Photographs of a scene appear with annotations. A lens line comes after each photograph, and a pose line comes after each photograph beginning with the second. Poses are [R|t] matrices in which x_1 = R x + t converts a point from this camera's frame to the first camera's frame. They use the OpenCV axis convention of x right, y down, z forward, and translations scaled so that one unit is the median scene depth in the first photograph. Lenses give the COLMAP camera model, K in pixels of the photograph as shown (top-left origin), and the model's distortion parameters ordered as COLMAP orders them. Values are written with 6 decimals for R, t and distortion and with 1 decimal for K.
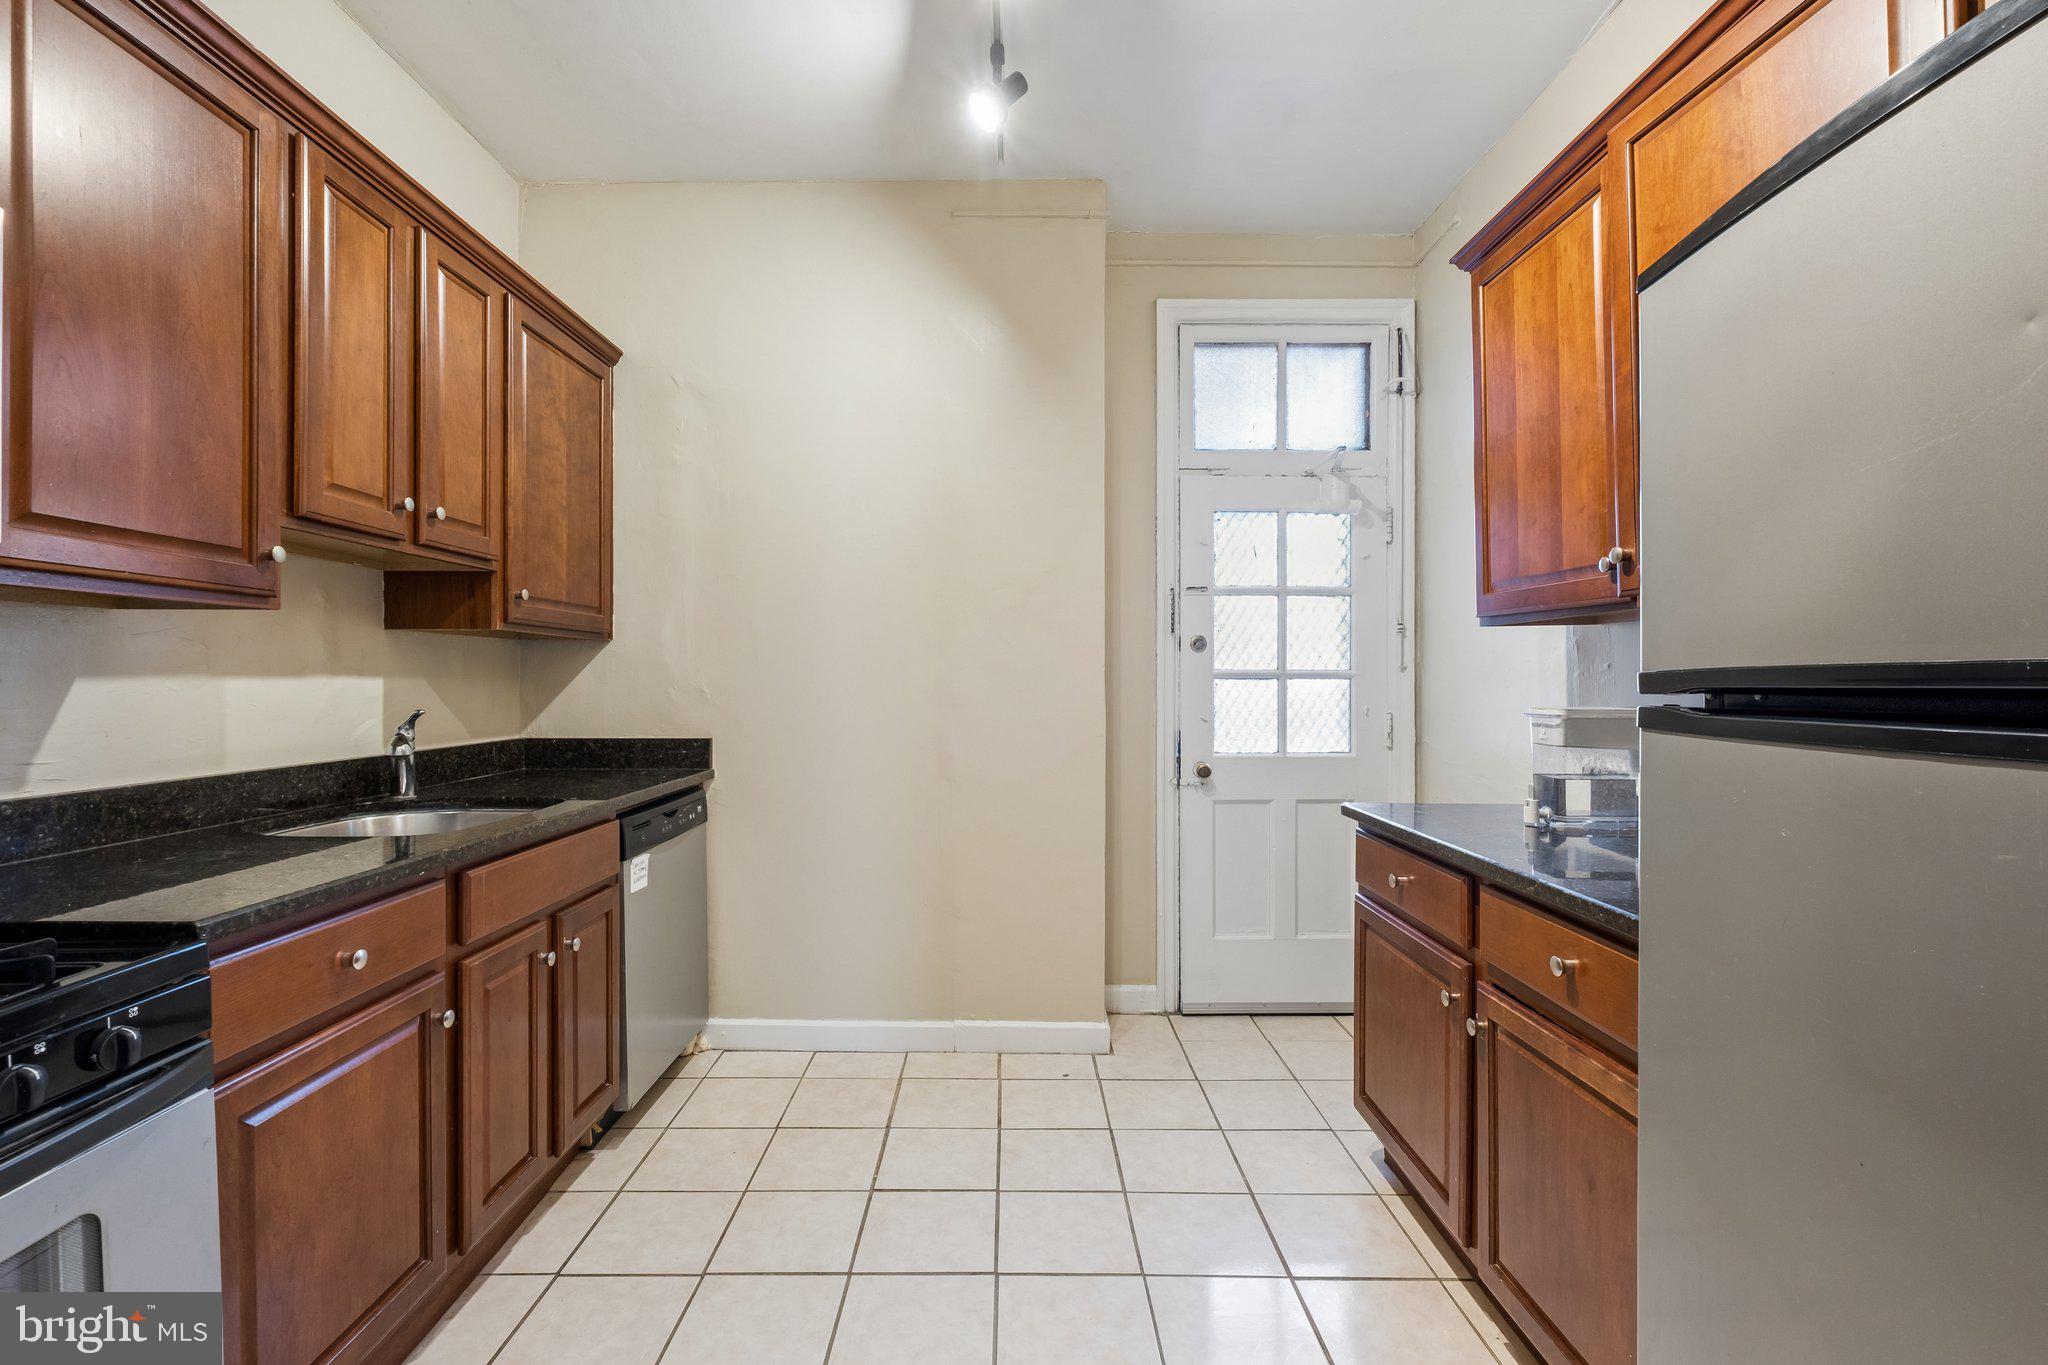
lens RADIAL K [[899.0, 0, 1008.6], [0, 899.0, 677.2], [0, 0, 1]] dist [0.001402, 0.000804]
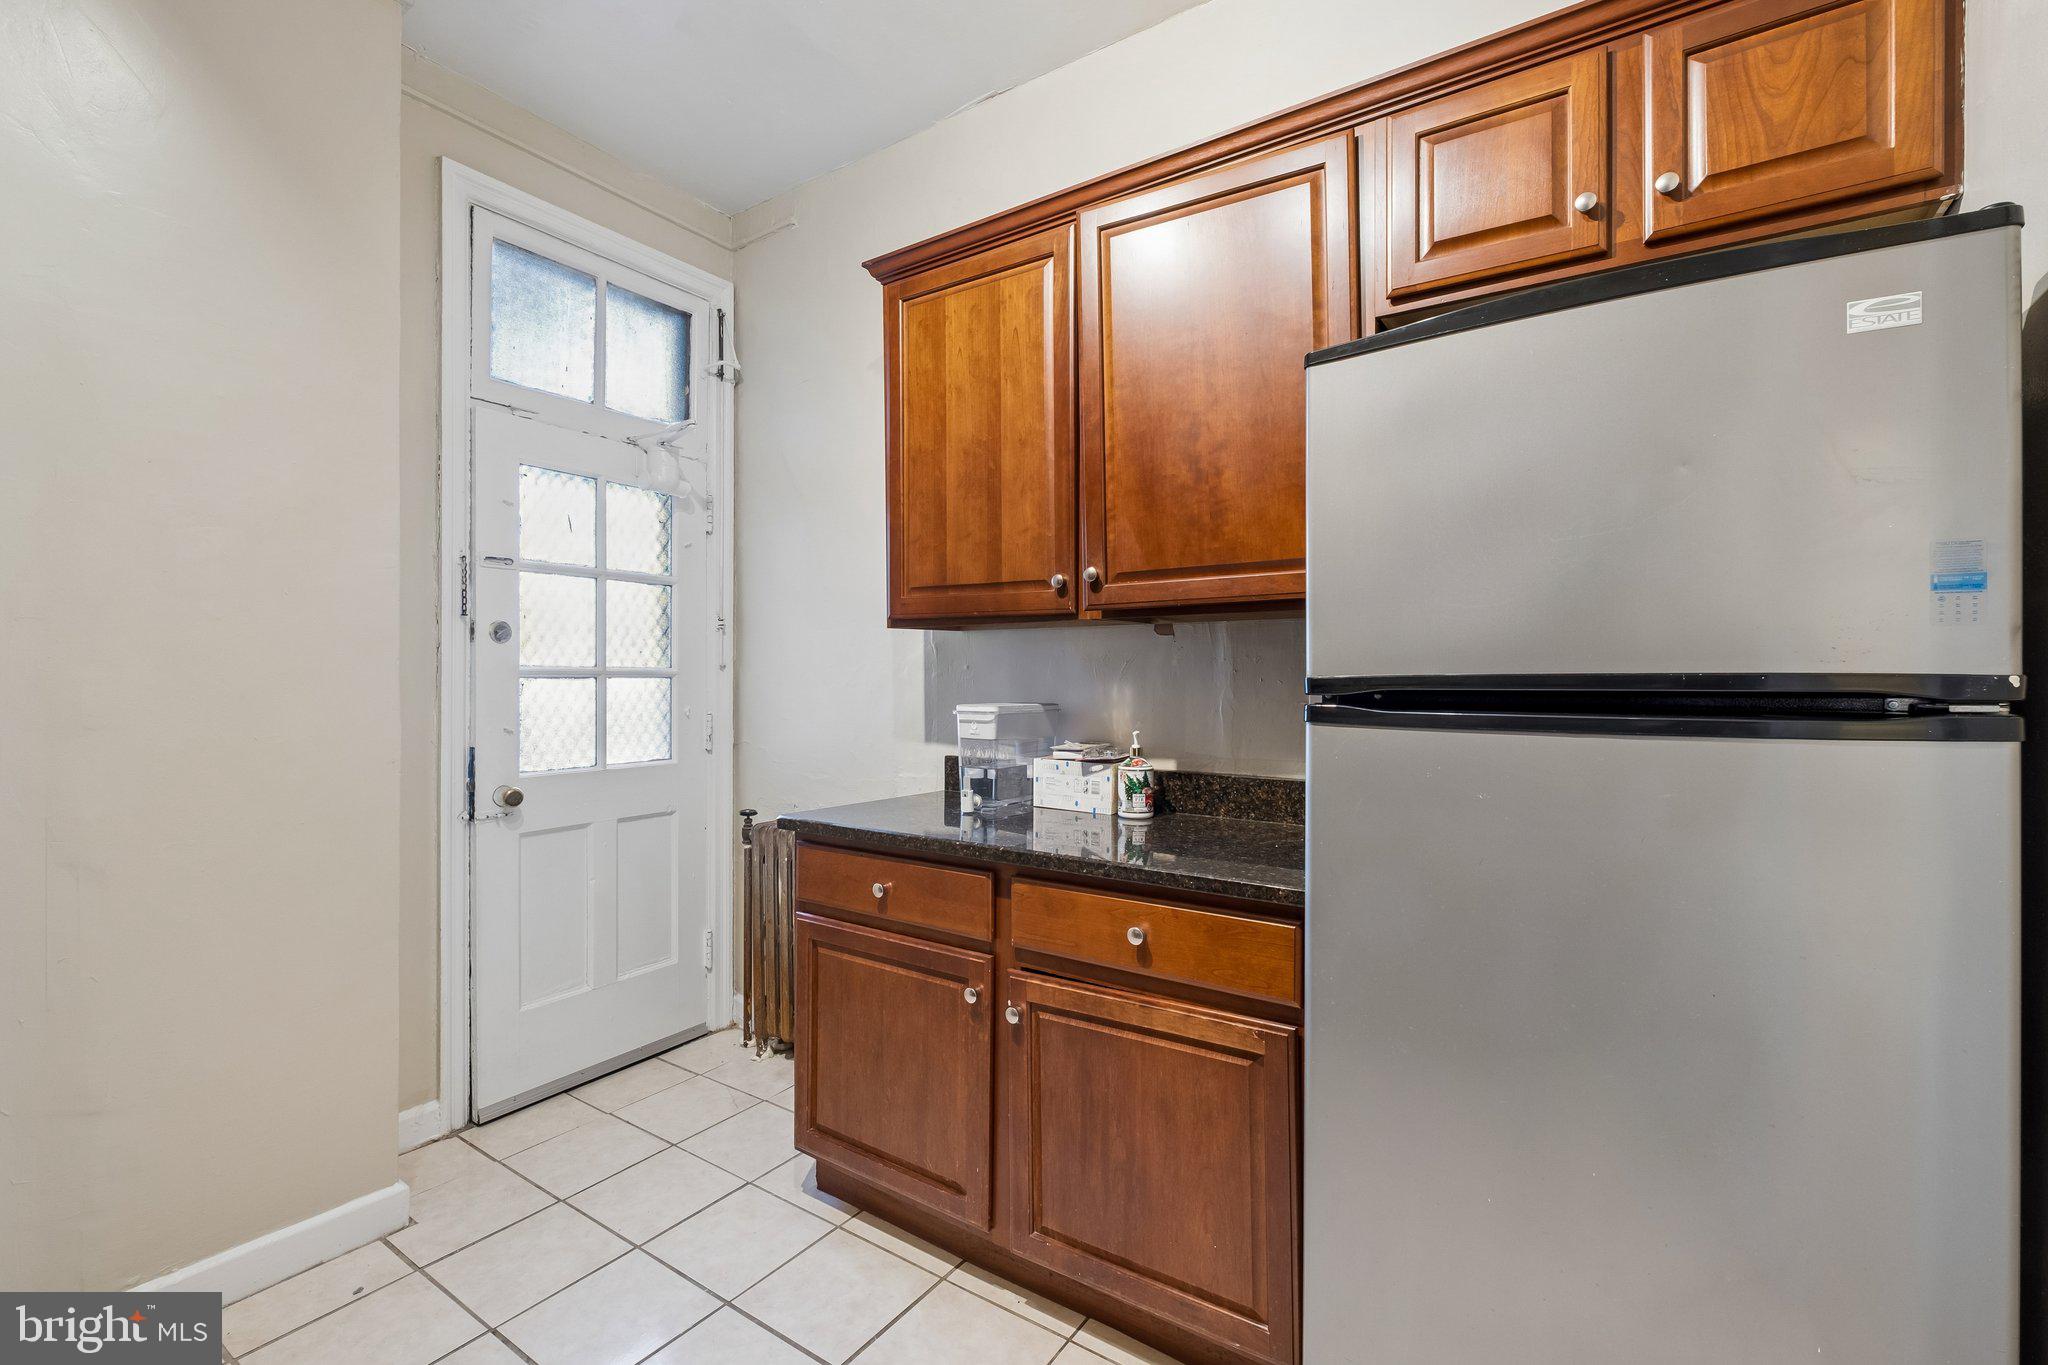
lens RADIAL K [[899.0, 0, 1023.8], [0, 899.0, 673.9], [0, 0, 1]] dist [0.001402, 0.000804]
pose [[0.569509, 0.003936, 0.821976, -0.164799], [-0.004212, 0.999989, -0.001870, -0.001923], [-0.821974, -0.002397, 0.569519, 0.196917]]
